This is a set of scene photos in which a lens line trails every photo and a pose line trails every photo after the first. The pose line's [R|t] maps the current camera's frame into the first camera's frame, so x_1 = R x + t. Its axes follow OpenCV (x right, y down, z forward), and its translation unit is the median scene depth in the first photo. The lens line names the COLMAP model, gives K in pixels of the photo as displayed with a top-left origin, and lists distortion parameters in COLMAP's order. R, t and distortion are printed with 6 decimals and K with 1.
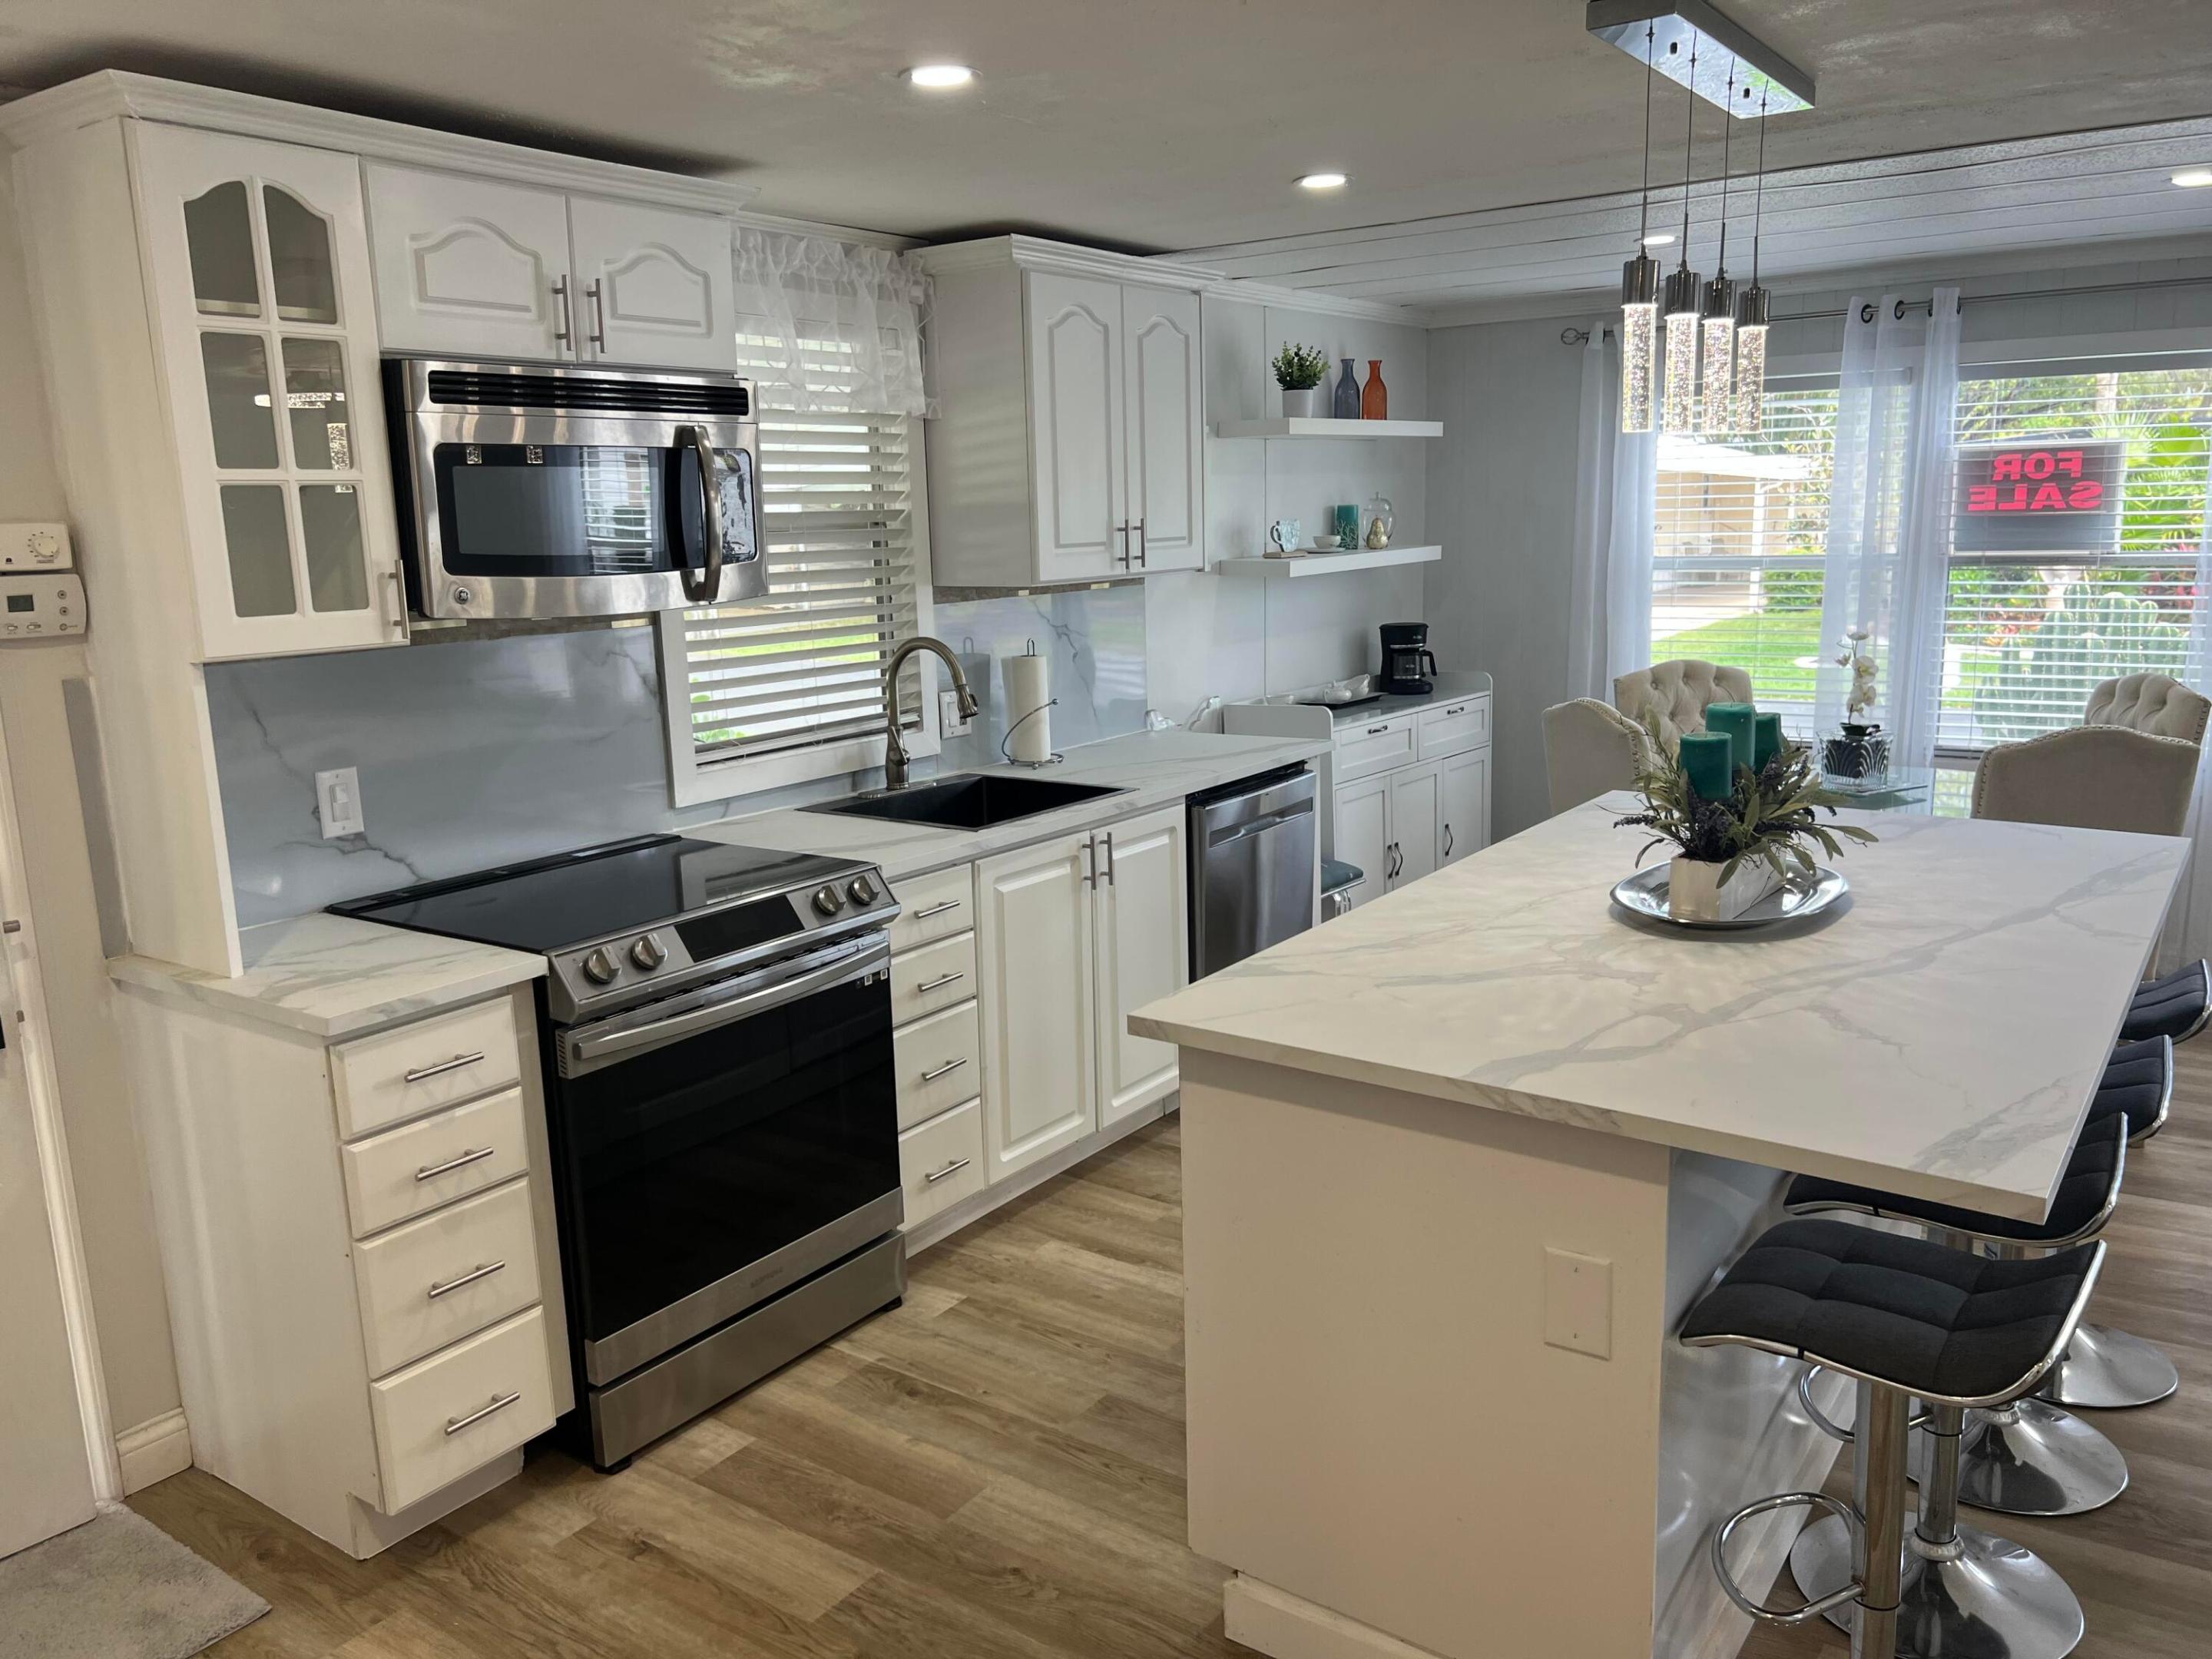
lens RADIAL K [[1679.5, 0, 1106.0], [0, 1679.5, 829.5], [0, 0, 1]] dist [0.006599, -0.008230]
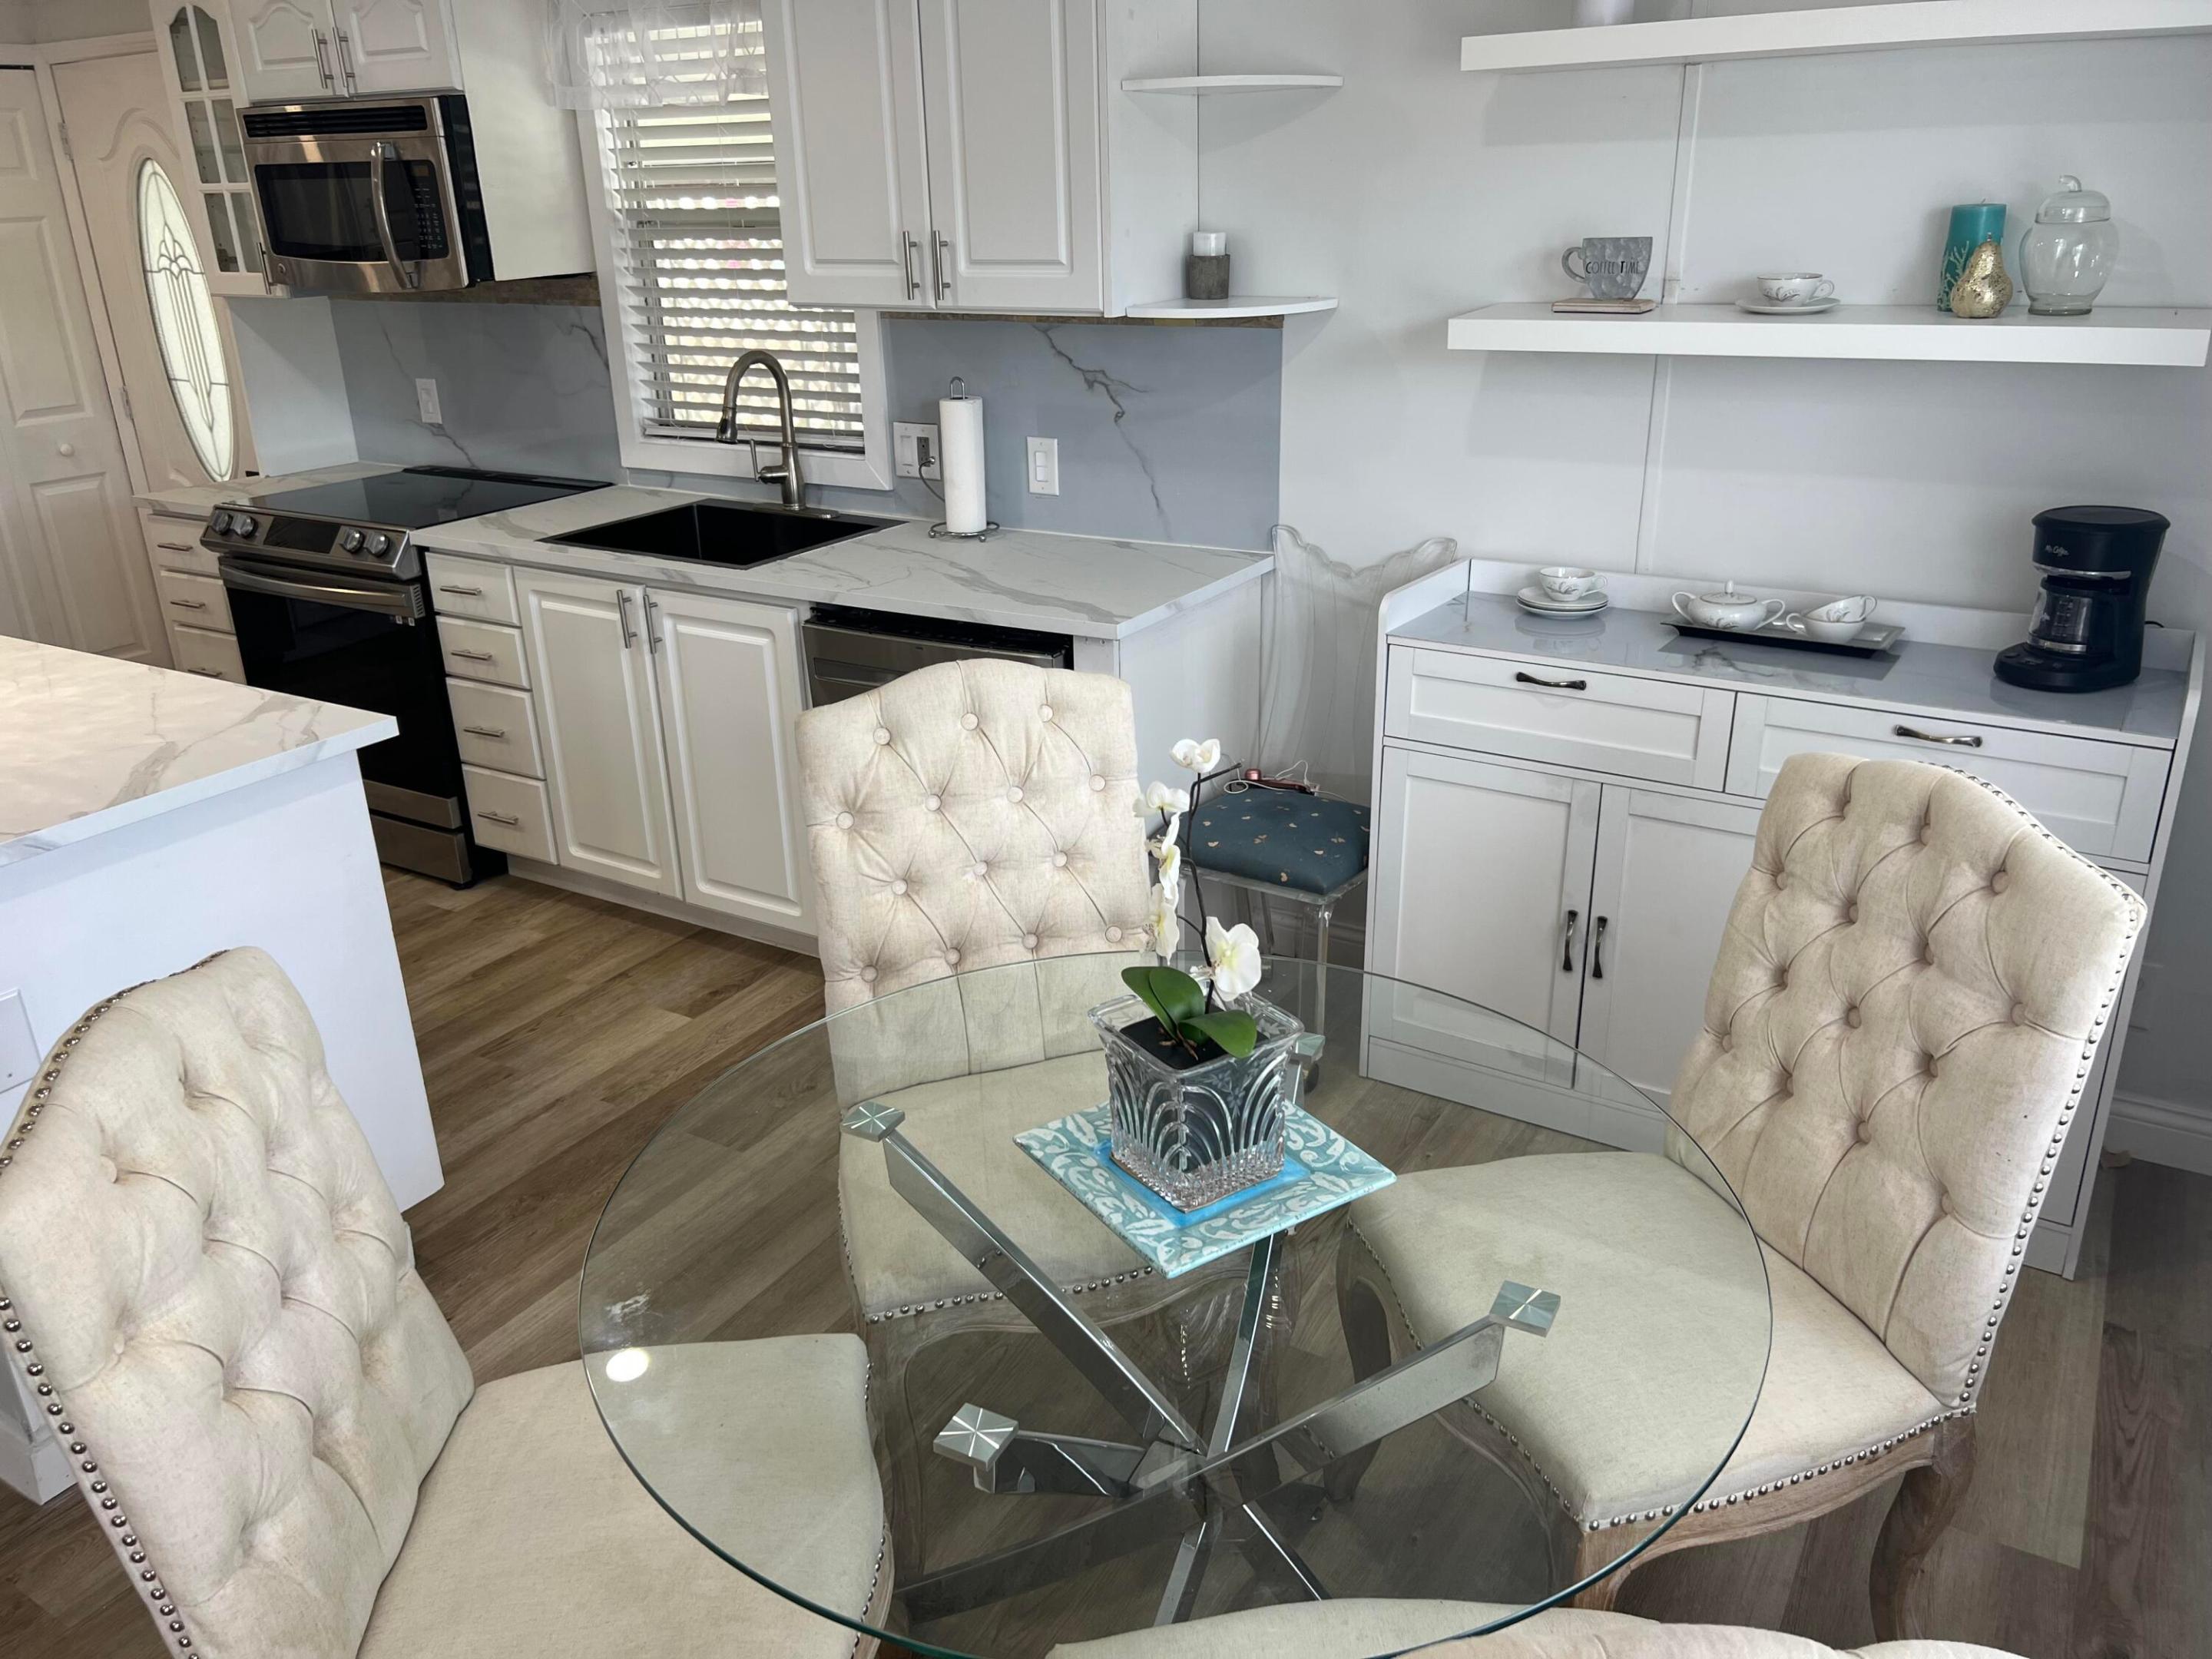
lens RADIAL K [[1679.5, 0, 1106.0], [0, 1679.5, 829.5], [0, 0, 1]] dist [0.006599, -0.008230]
pose [[0.056242, 0.390927, -0.918702, 0.964438], [-0.163545, 0.911337, 0.377781, -0.286186], [0.984931, 0.129002, 0.115190, 1.240357]]
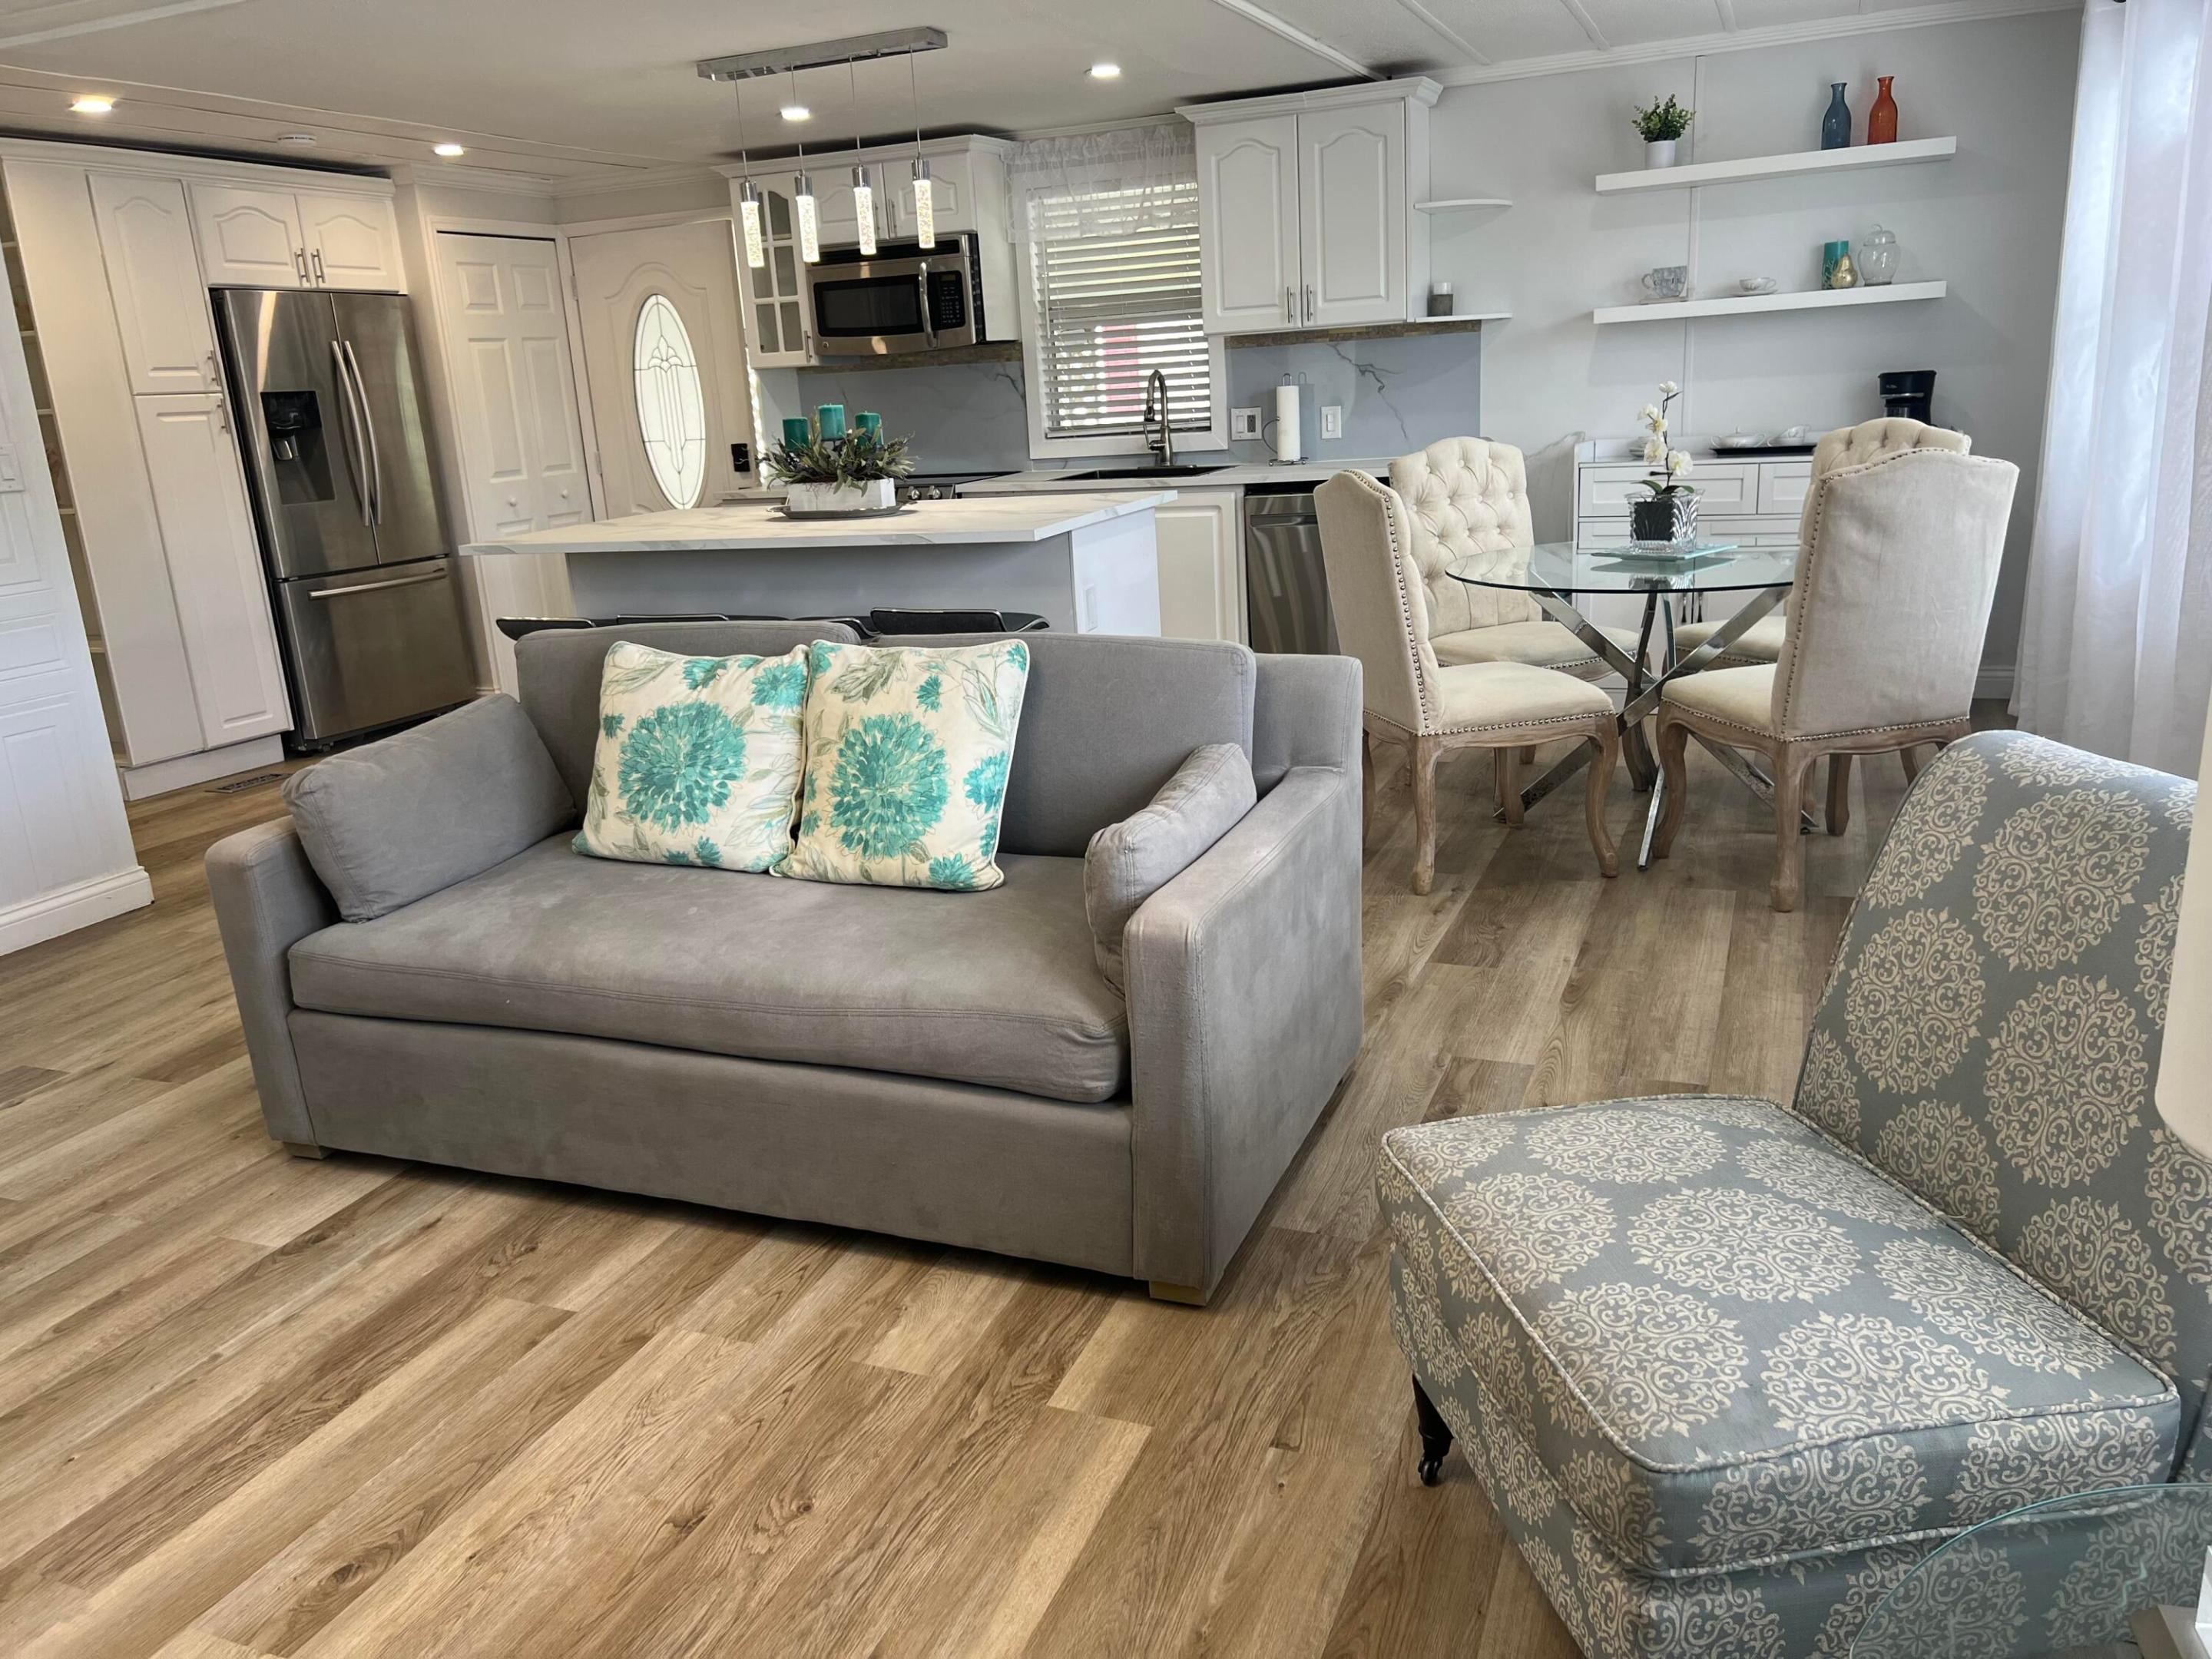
lens RADIAL K [[1689.5, 0, 1092.2], [0, 1689.5, 854.5], [0, 0, 1]] dist [0.062764, -0.154676]
pose [[0.211890, 0.279991, -0.936327, 1.733692], [-0.128572, 0.957740, 0.257299, -0.086865], [0.968799, 0.065867, 0.238935, 0.631849]]
